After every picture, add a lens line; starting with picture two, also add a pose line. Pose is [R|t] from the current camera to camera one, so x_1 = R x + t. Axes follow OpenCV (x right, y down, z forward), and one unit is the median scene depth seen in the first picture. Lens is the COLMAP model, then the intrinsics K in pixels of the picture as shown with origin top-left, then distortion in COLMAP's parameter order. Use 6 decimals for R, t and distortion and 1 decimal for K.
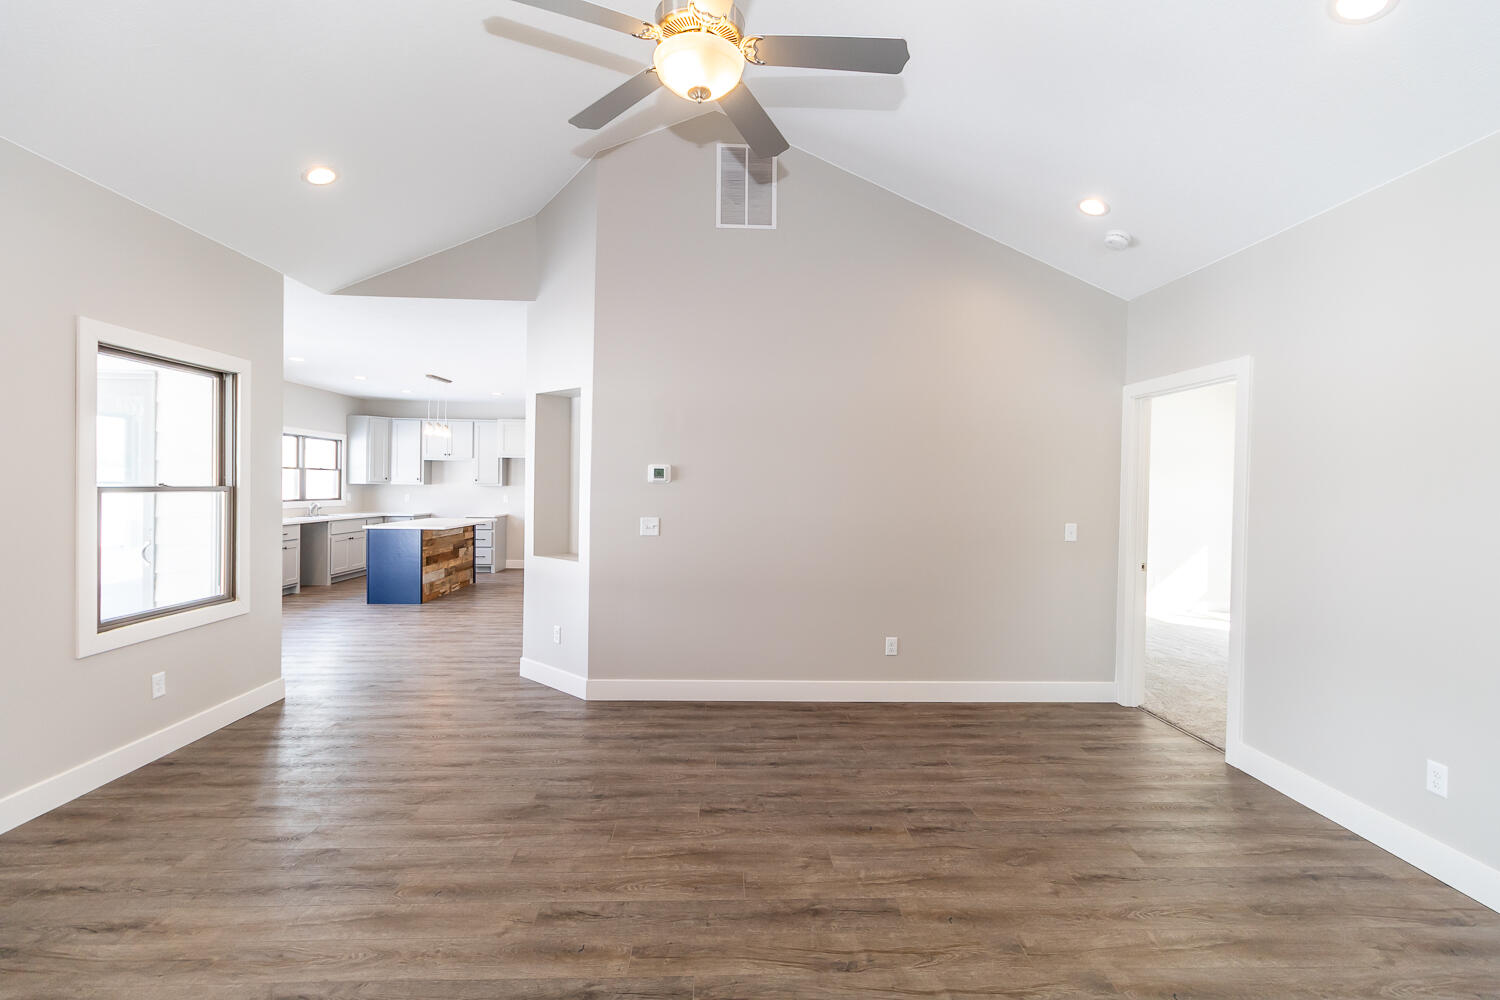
lens RADIAL K [[687.5, 0, 751.8], [0, 687.5, 492.7], [0, 0, 1]] dist [0.002197, 0.000174]
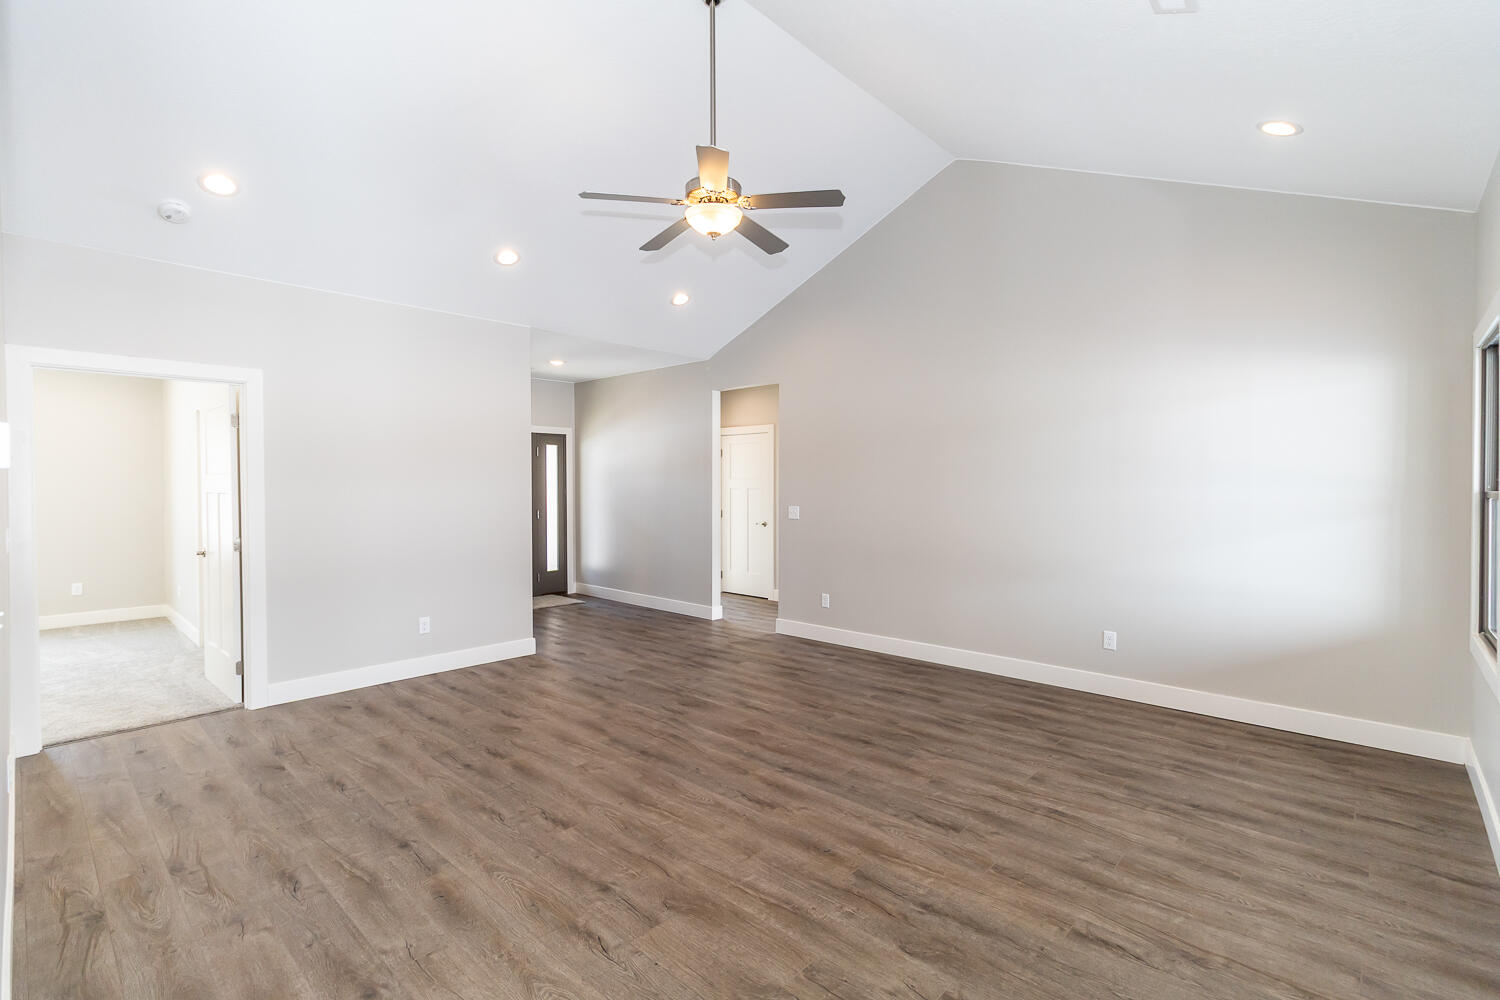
lens RADIAL K [[687.5, 0, 761.1], [0, 687.5, 491.4], [0, 0, 1]] dist [0.002197, 0.000174]
pose [[-0.712755, -0.023137, 0.701031, -0.607697], [-0.003715, 0.999566, 0.029212, -0.017795], [-0.701403, 0.018216, -0.712532, 0.983680]]
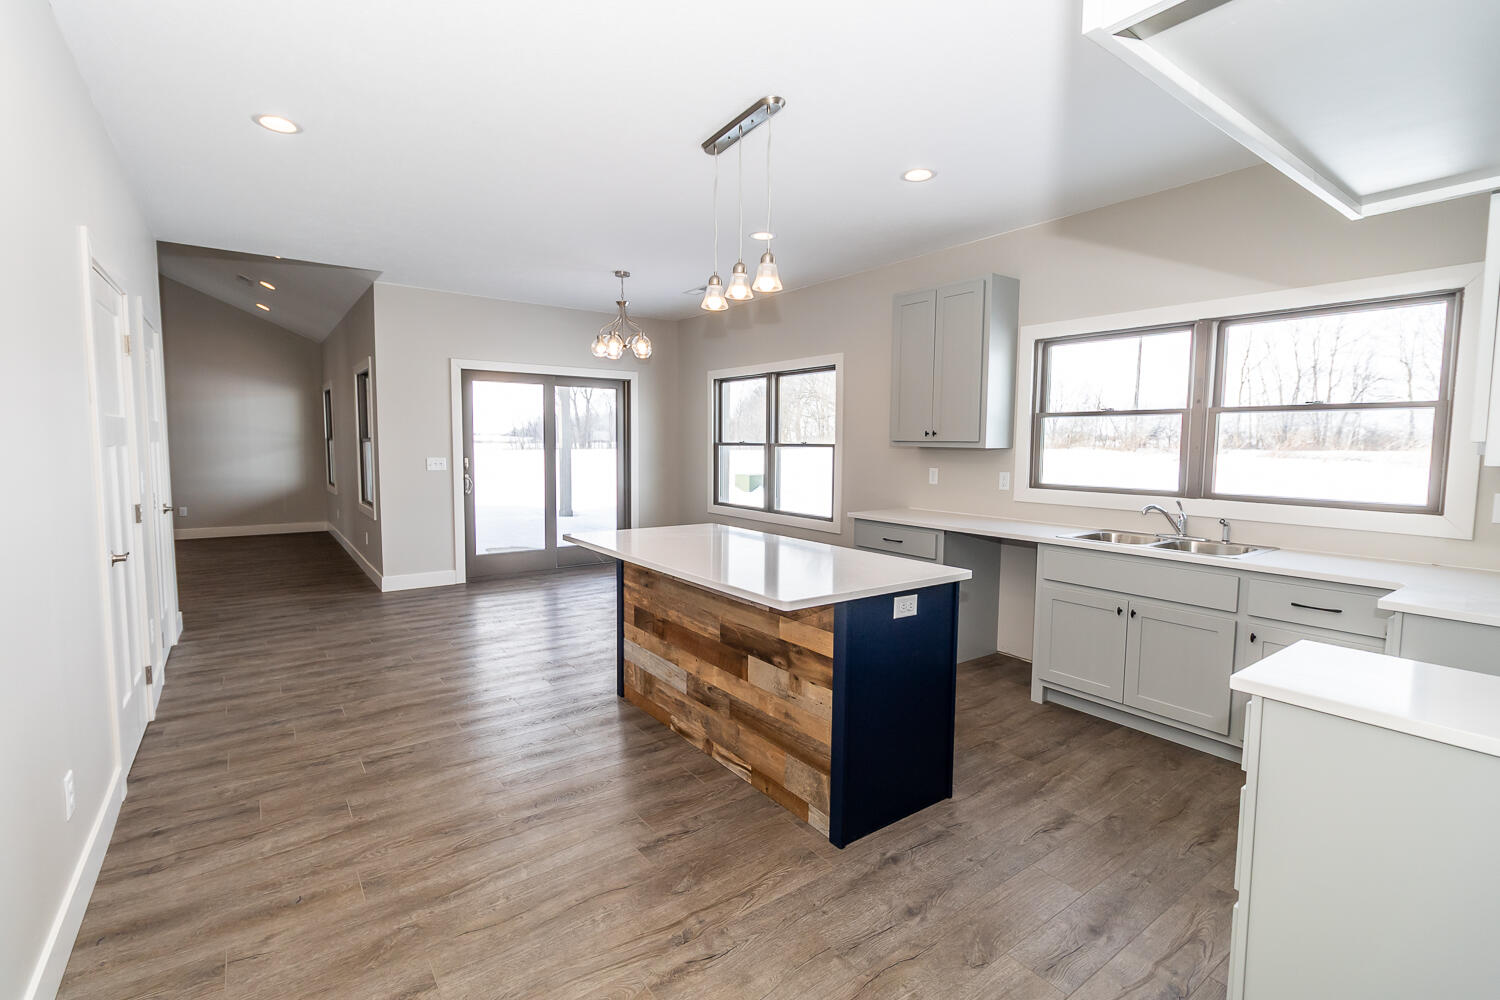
lens RADIAL K [[687.5, 0, 746.5], [0, 687.5, 502.4], [0, 0, 1]] dist [0.002197, 0.000174]
pose [[-0.829376, 0.025816, -0.558093, -0.516127], [-0.028082, 0.995743, 0.087792, -0.023381], [0.557984, 0.088485, -0.825121, 2.500673]]
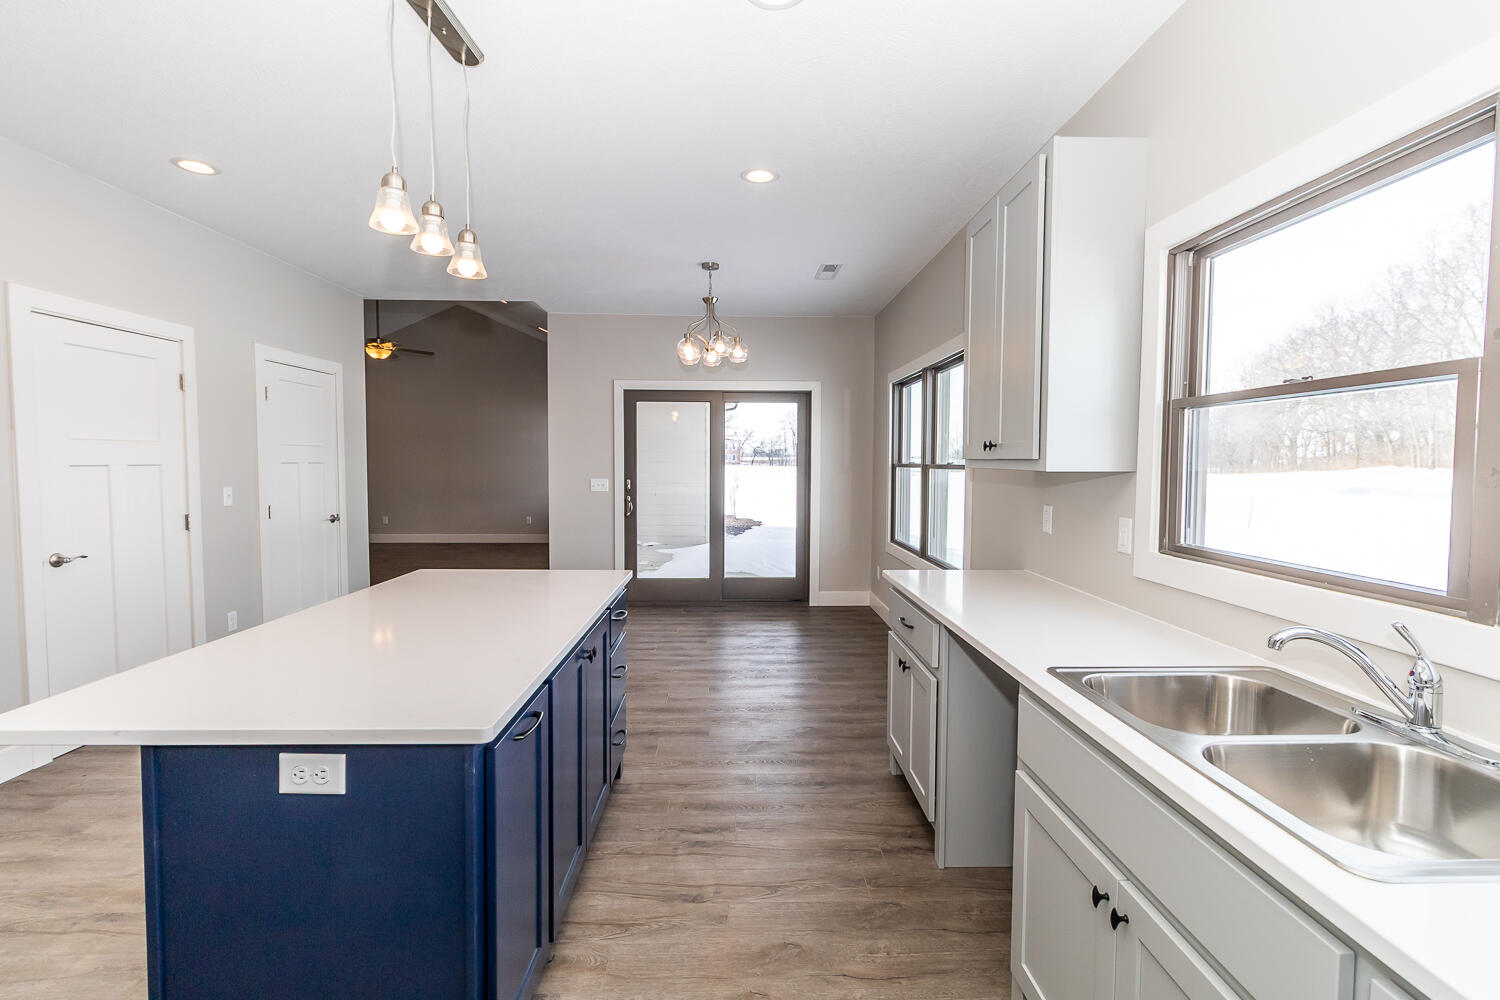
lens RADIAL K [[687.5, 0, 758.6], [0, 687.5, 503.5], [0, 0, 1]] dist [0.002197, 0.000174]
pose [[-0.999715, -0.023793, 0.002077, -1.105436], [-0.023583, 0.997159, 0.071543, -0.031028], [-0.003773, 0.071474, -0.997435, 2.398660]]
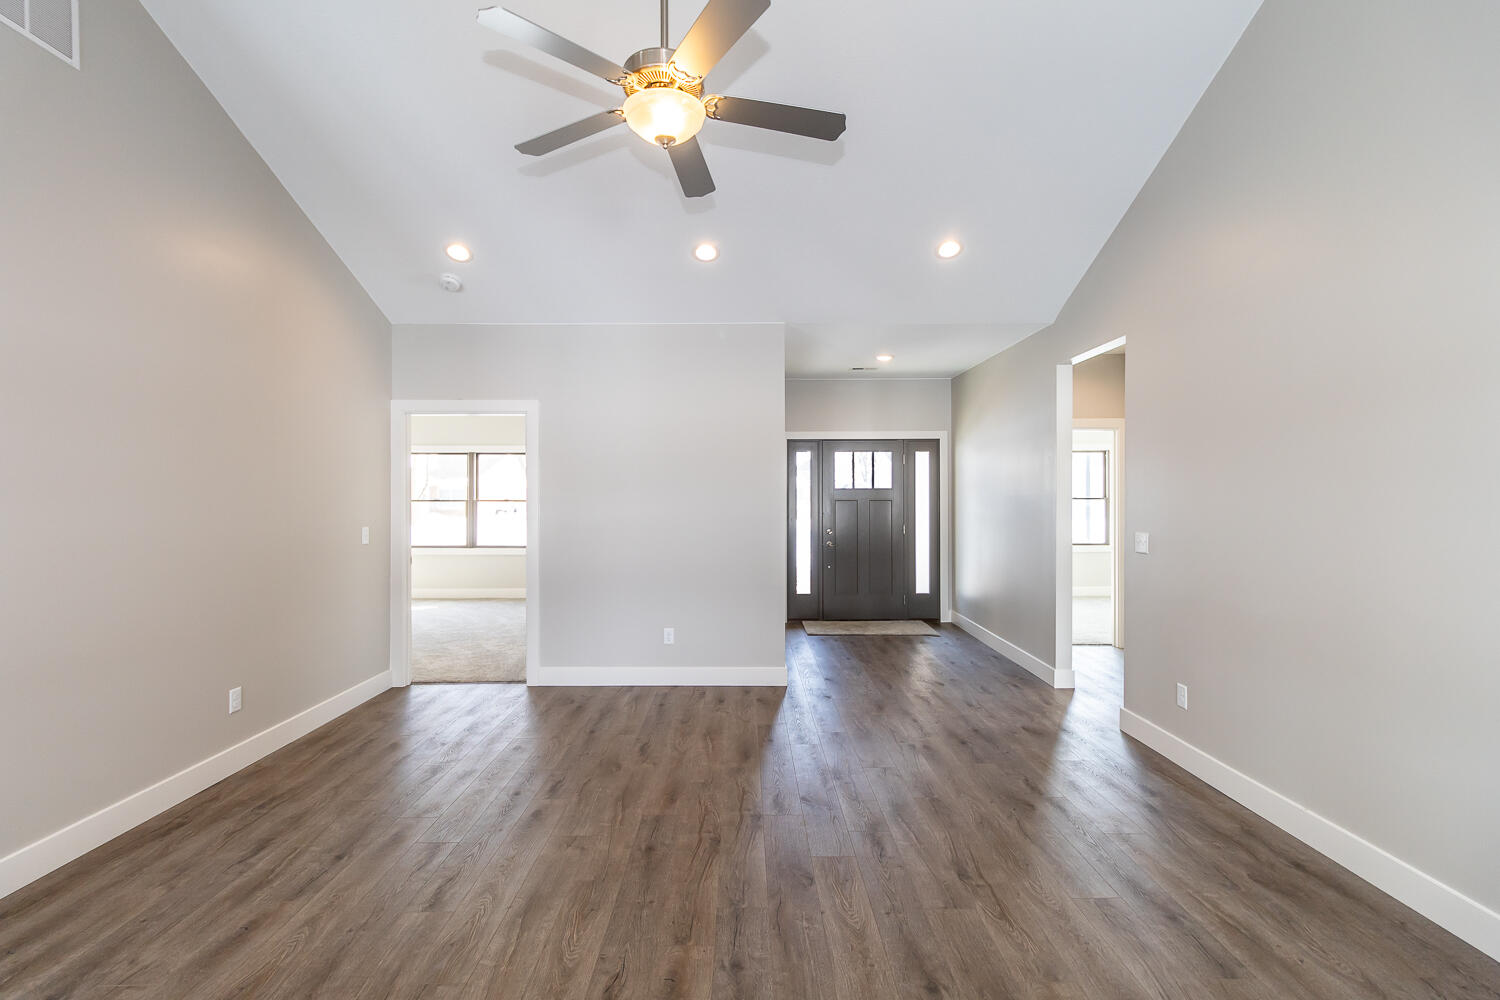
lens RADIAL K [[687.5, 0, 750.9], [0, 687.5, 496.6], [0, 0, 1]] dist [0.002197, 0.000174]
pose [[0.030348, -0.019922, 0.999341, -0.560777], [0.010253, 0.999755, 0.019619, -0.015717], [-0.999487, 0.009651, 0.030545, 0.399304]]
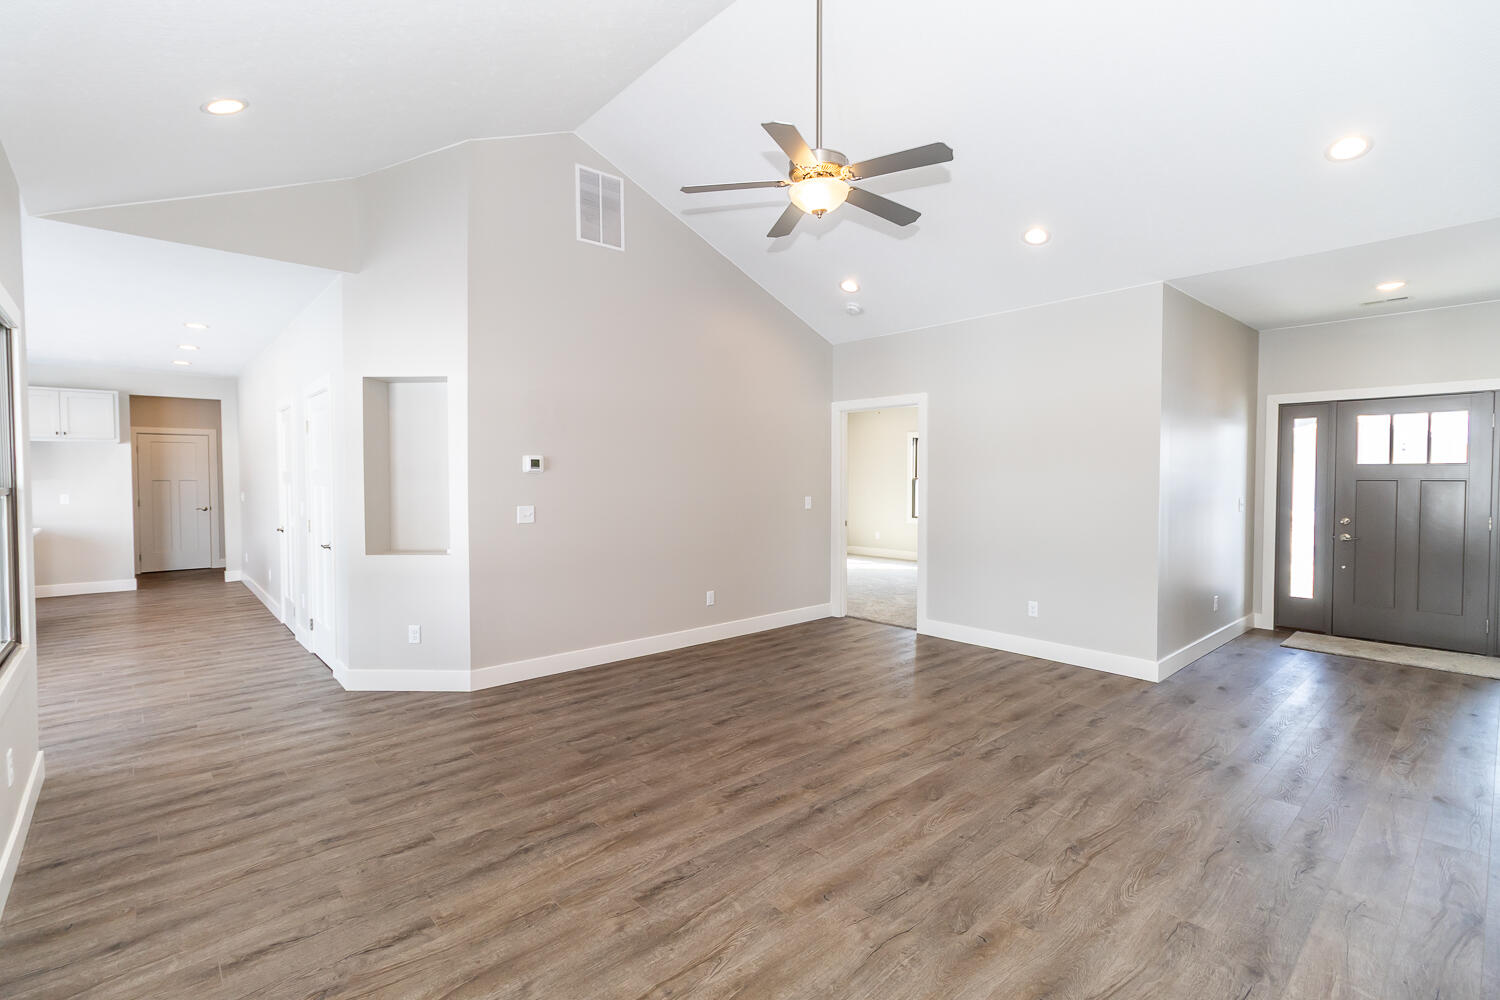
lens RADIAL K [[687.5, 0, 747.4], [0, 687.5, 498.4], [0, 0, 1]] dist [0.002197, 0.000174]
pose [[0.773229, -0.040891, 0.632808, -0.554828], [0.020591, 0.999012, 0.039394, -0.011104], [-0.633793, -0.017430, 0.773306, -0.029763]]
